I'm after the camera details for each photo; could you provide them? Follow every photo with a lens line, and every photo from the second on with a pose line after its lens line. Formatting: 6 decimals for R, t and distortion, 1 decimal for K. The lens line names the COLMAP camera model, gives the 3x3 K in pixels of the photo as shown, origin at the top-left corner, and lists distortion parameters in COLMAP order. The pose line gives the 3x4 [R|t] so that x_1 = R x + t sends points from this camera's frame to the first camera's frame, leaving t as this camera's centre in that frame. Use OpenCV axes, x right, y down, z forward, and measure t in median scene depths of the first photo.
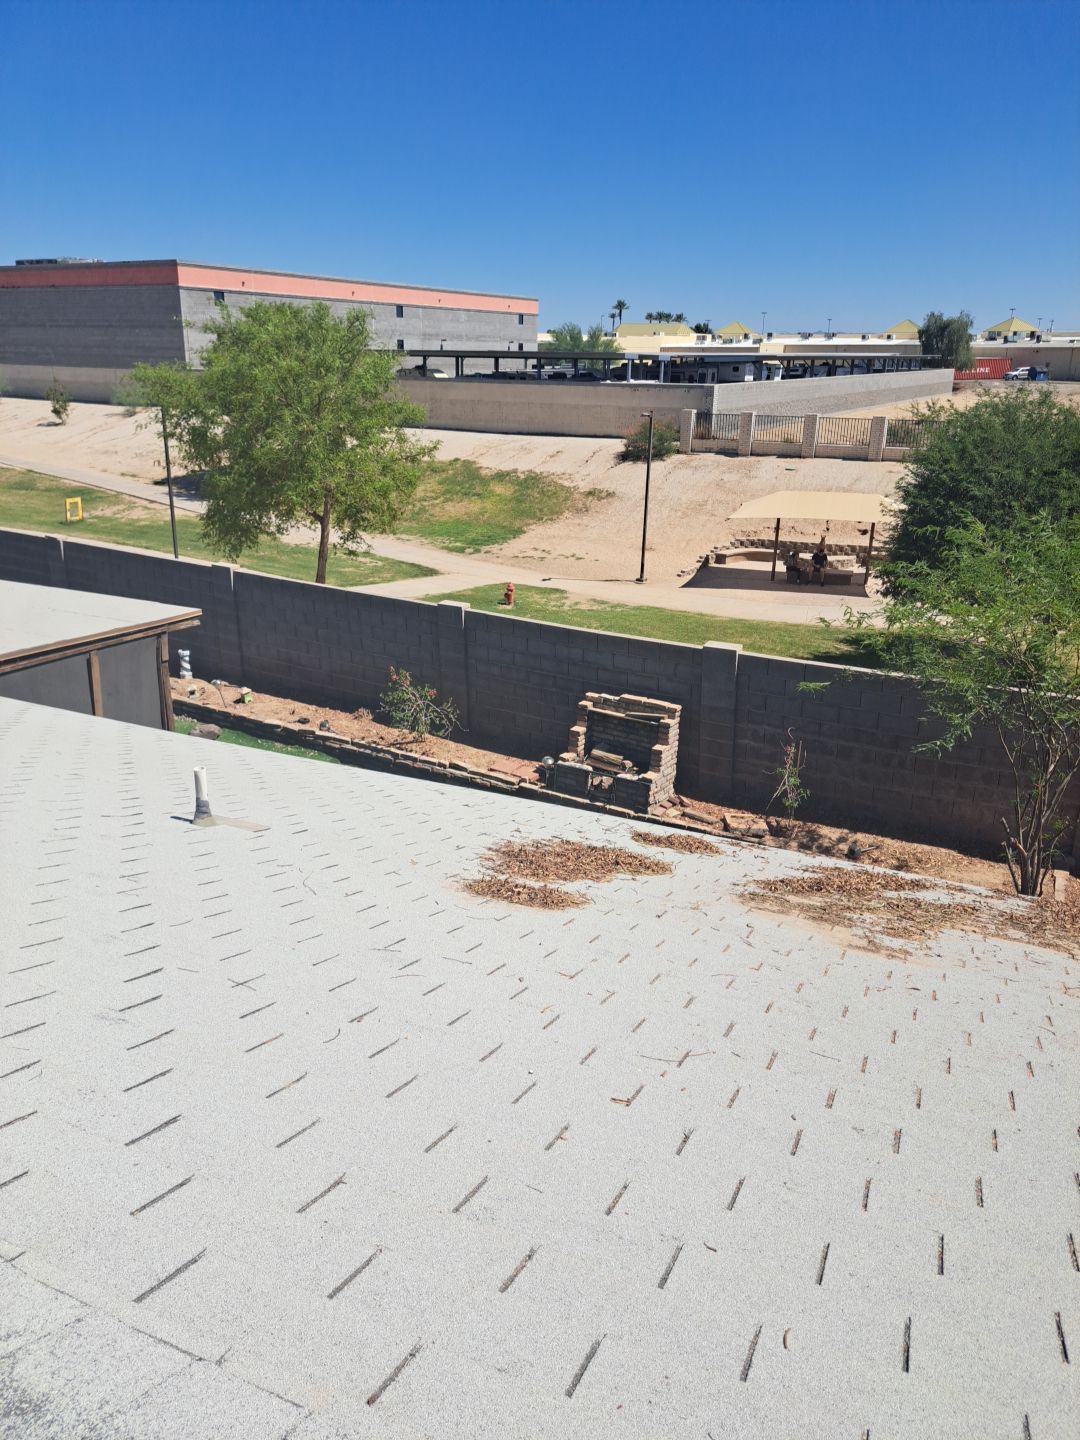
lens RADIAL K [[1083.2, 0, 540.0], [0, 1083.2, 720.0], [0, 0, 1]] dist [-0.029874, 0.002263]
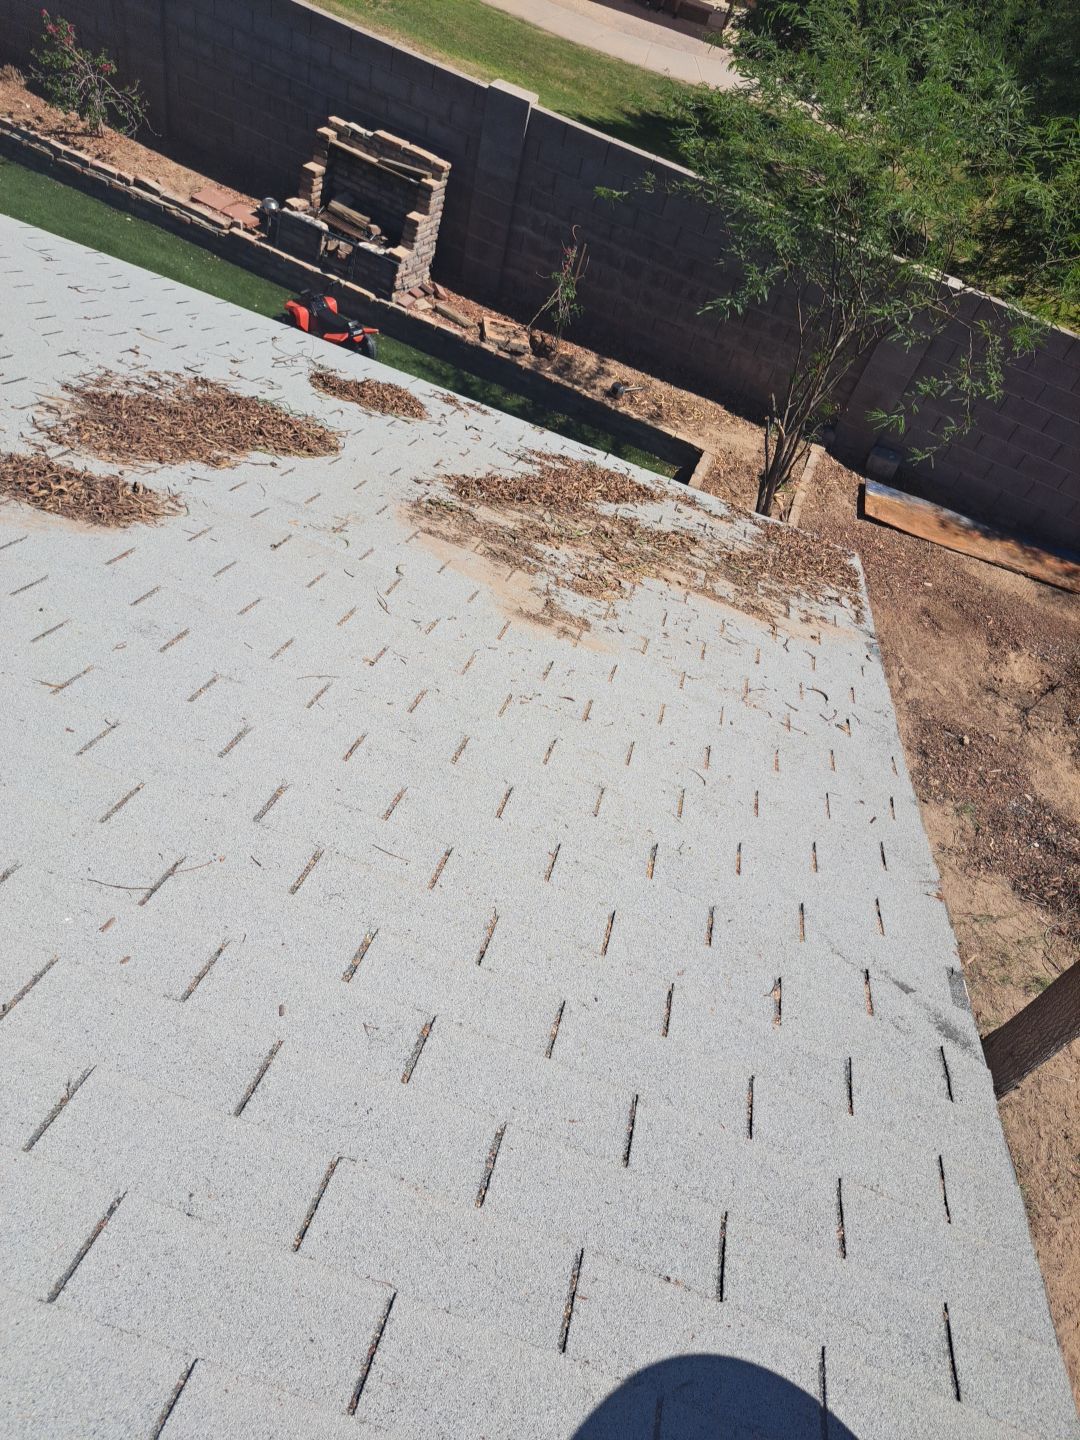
lens RADIAL K [[1024.5, 0, 593.7], [0, 1024.5, 720.5], [0, 0, 1]] dist [0.064579, -0.058184]
pose [[0.960301, 0.082427, 0.266511, 0.061824], [-0.203960, 0.859231, 0.469171, -0.042034], [-0.190322, -0.504903, 0.841932, 0.127937]]
